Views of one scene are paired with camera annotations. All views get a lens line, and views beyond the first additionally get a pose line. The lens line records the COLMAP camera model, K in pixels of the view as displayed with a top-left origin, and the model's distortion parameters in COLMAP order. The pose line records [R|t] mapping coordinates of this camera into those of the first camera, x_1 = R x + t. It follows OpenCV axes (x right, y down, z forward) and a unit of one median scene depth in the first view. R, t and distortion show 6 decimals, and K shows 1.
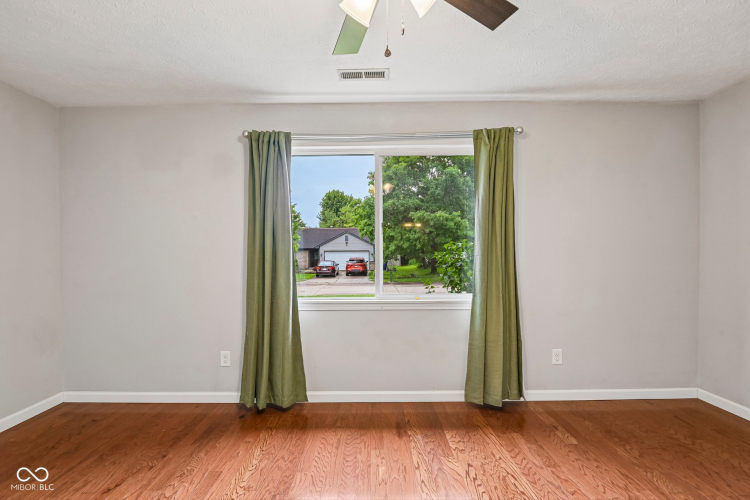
lens RADIAL K [[346.6, 0, 373.3], [0, 346.6, 254.0], [0, 0, 1]] dist [-0.002507, -0.005566]
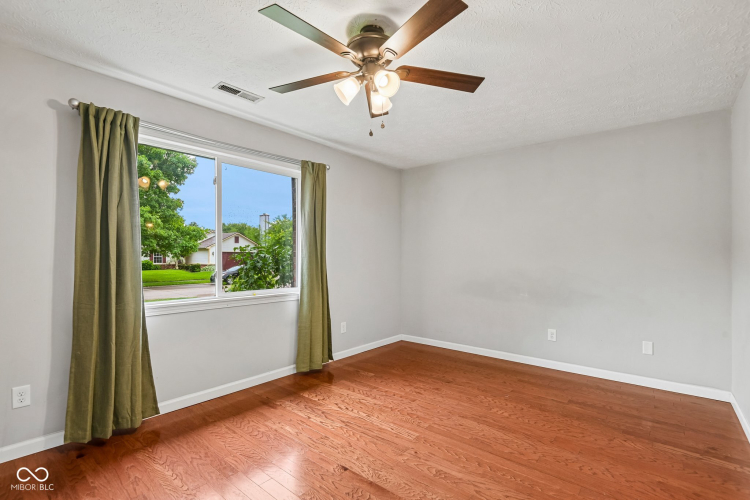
lens RADIAL K [[346.6, 0, 367.4], [0, 346.6, 251.7], [0, 0, 1]] dist [-0.002507, -0.005566]
pose [[0.654651, 0.019515, 0.755679, -0.539522], [-0.010987, 0.999807, -0.016301, 0.001269], [-0.755851, 0.002369, 0.654739, -0.027782]]
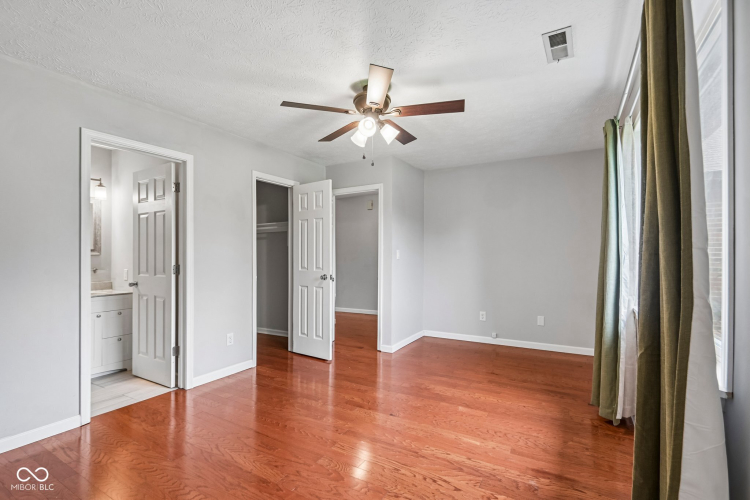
lens RADIAL K [[346.6, 0, 372.5], [0, 346.6, 253.8], [0, 0, 1]] dist [-0.002507, -0.005566]
pose [[-0.502747, 0.000761, -0.864433, 0.849267], [0.013402, 0.999886, -0.006914, 0.006137], [0.864330, -0.015061, -0.502700, 0.931533]]
